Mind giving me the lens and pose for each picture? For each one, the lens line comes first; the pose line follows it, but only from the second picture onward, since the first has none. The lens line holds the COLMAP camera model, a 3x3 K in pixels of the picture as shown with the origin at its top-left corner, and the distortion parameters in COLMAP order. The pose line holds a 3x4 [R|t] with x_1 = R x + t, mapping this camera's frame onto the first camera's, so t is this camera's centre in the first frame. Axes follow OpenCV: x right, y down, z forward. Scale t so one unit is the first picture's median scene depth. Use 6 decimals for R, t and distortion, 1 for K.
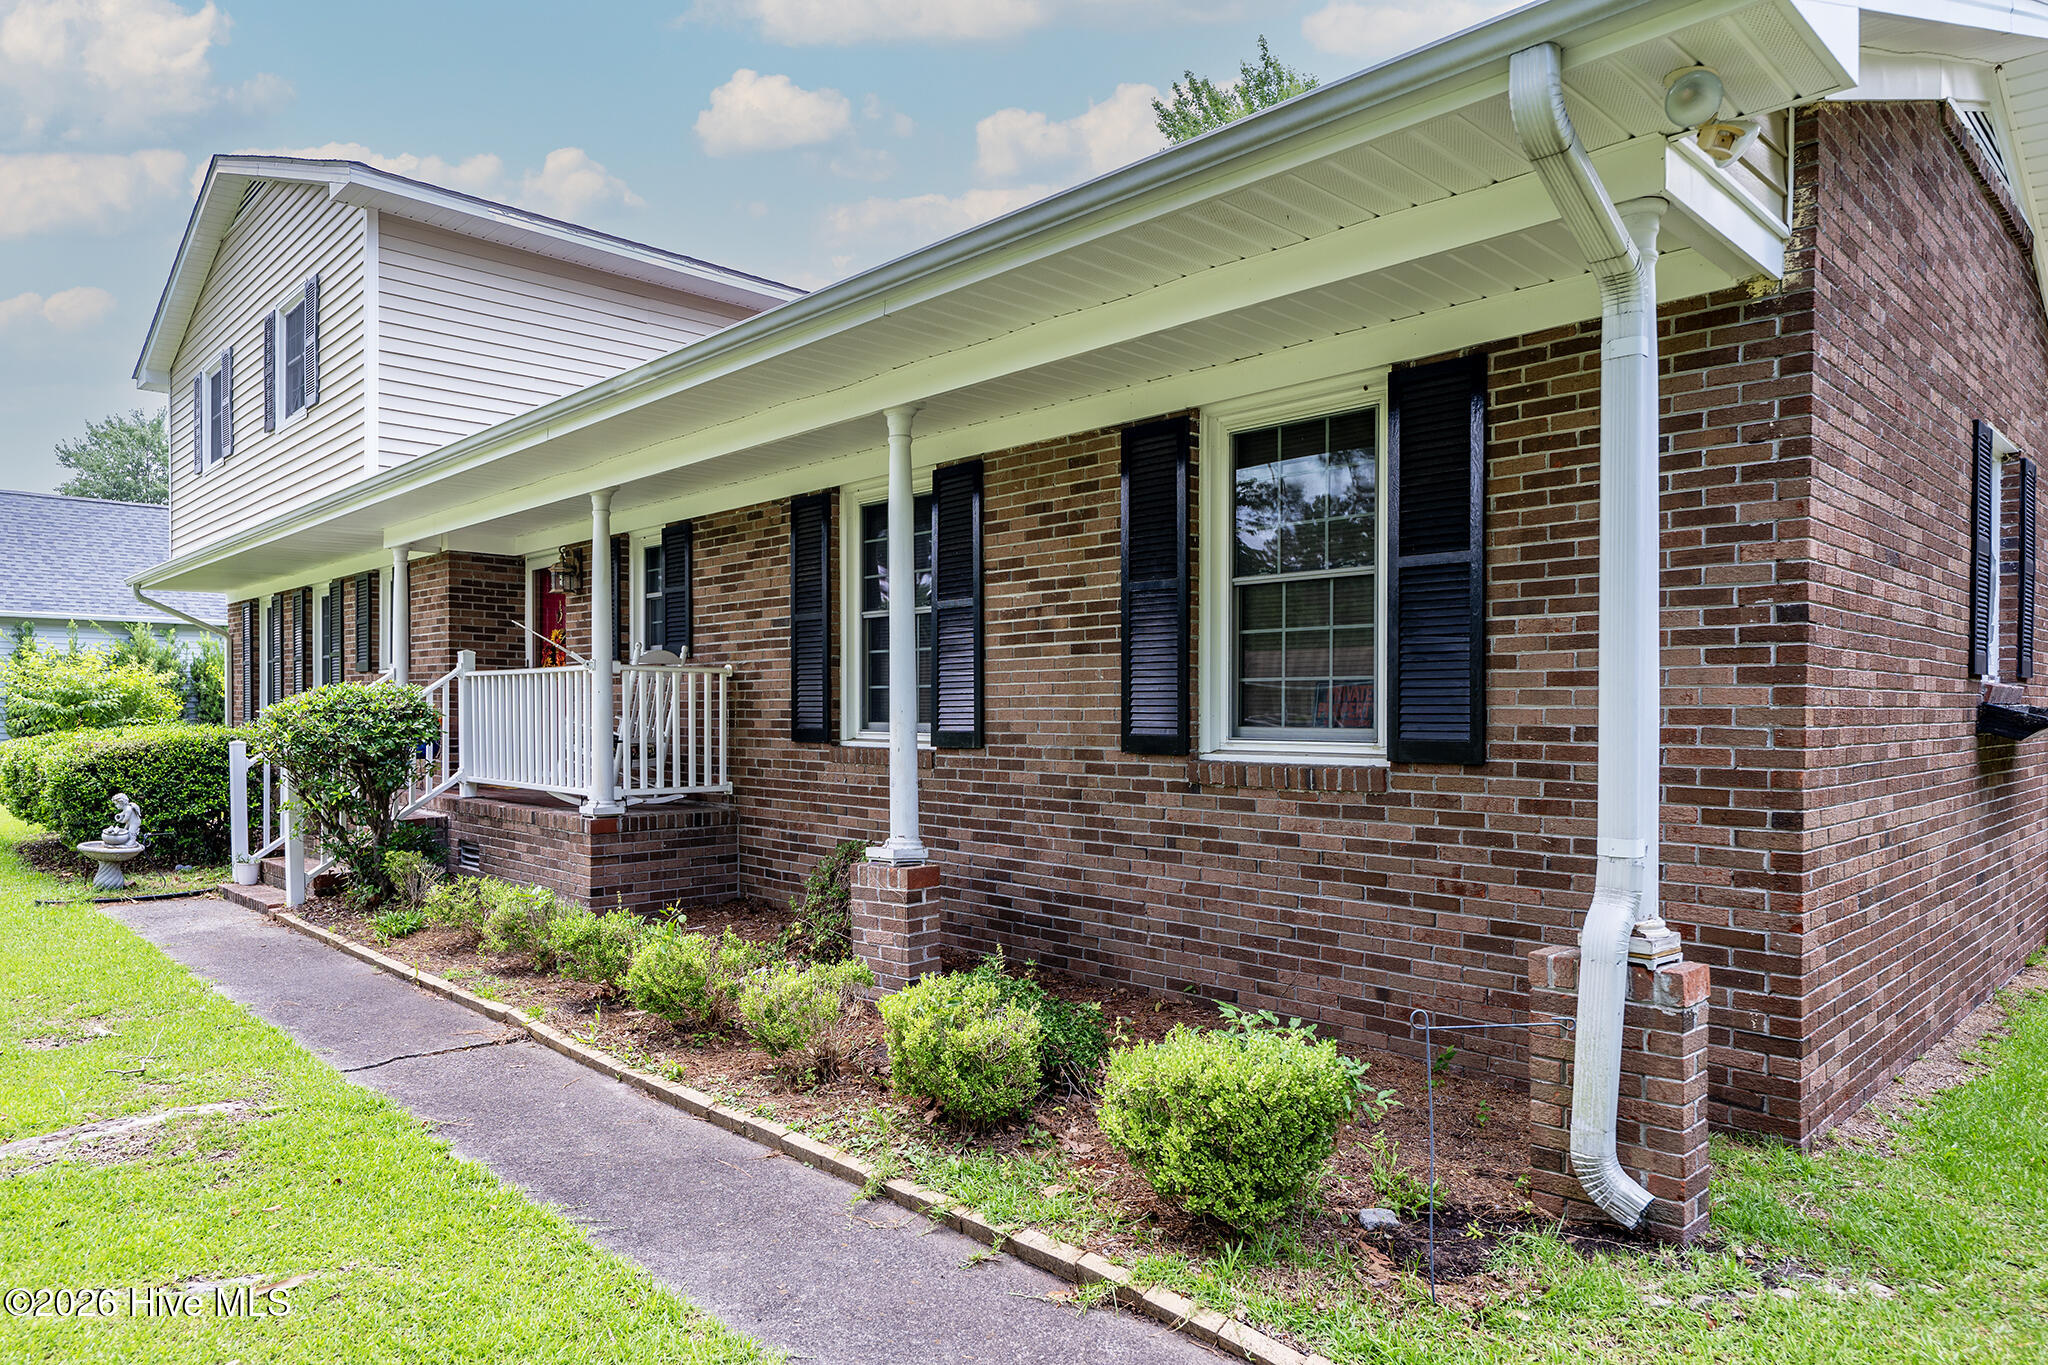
lens RADIAL K [[1261.5, 0, 995.8], [0, 1261.5, 738.2], [0, 0, 1]] dist [0.003050, 0.000858]
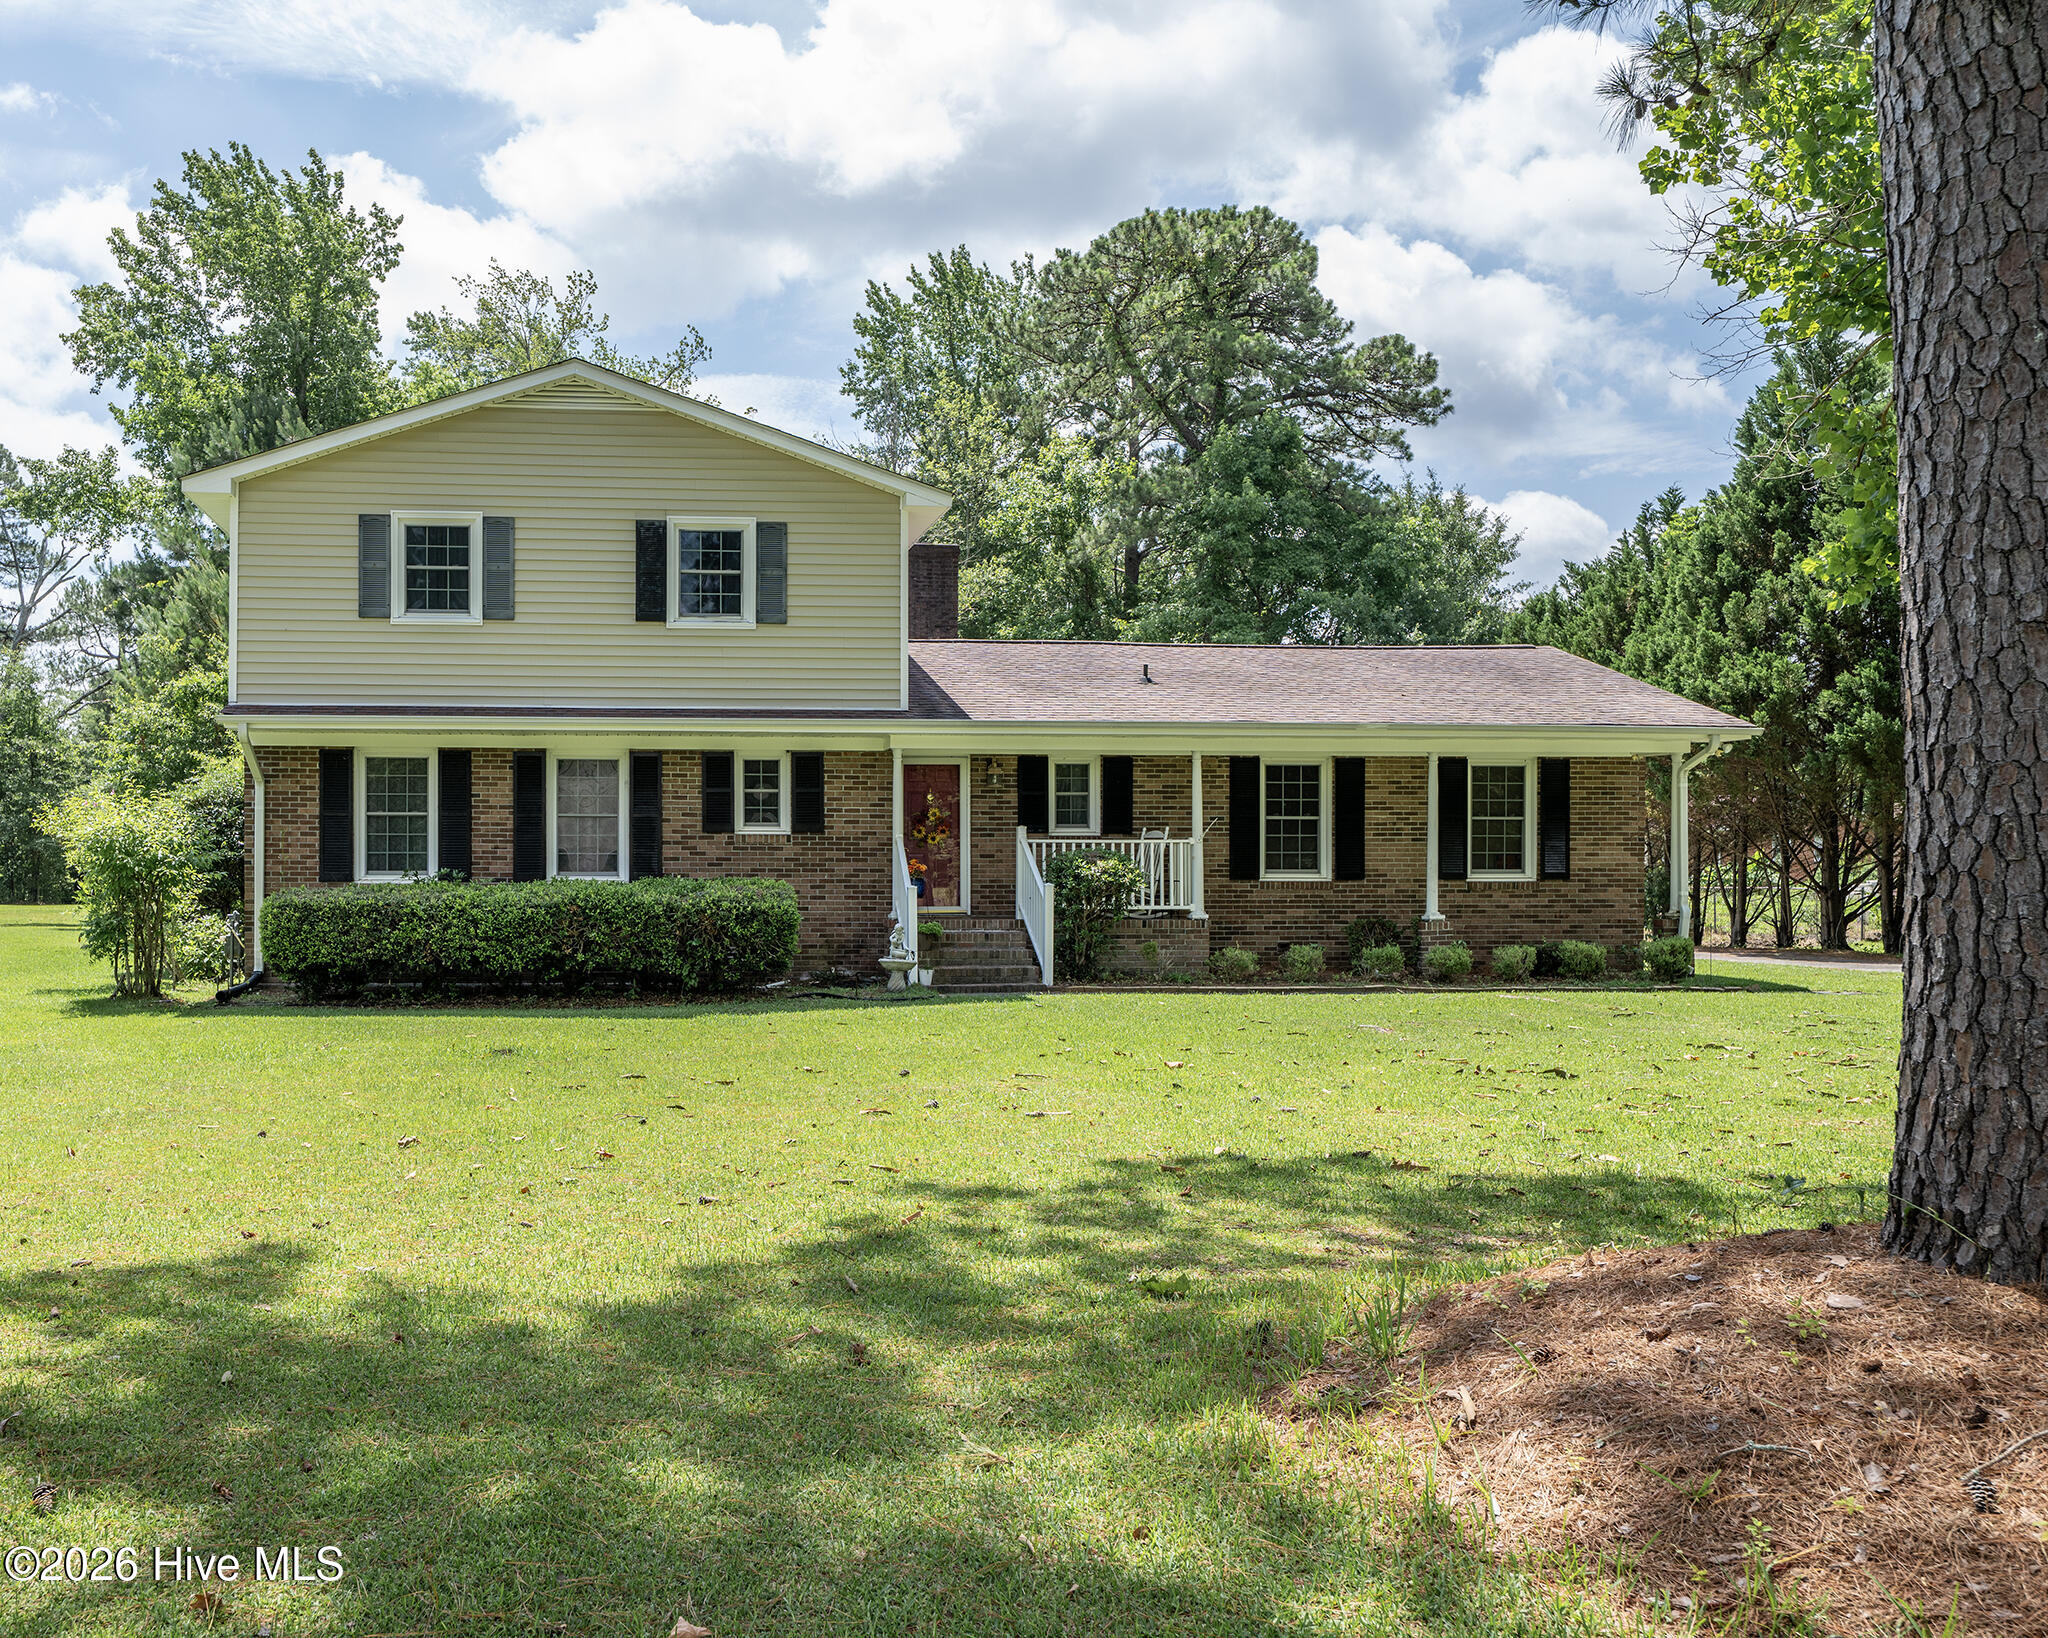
lens RADIAL K [[1562.3, 0, 837.9], [0, 1562.3, 856.2], [0, 0, 1]] dist [0.010783, -0.011916]
pose [[0.605274, 0.002681, 0.796013, -3.140597], [0.018768, 0.999668, -0.017638, -0.002676], [-0.795796, 0.025616, 0.605023, 0.006324]]
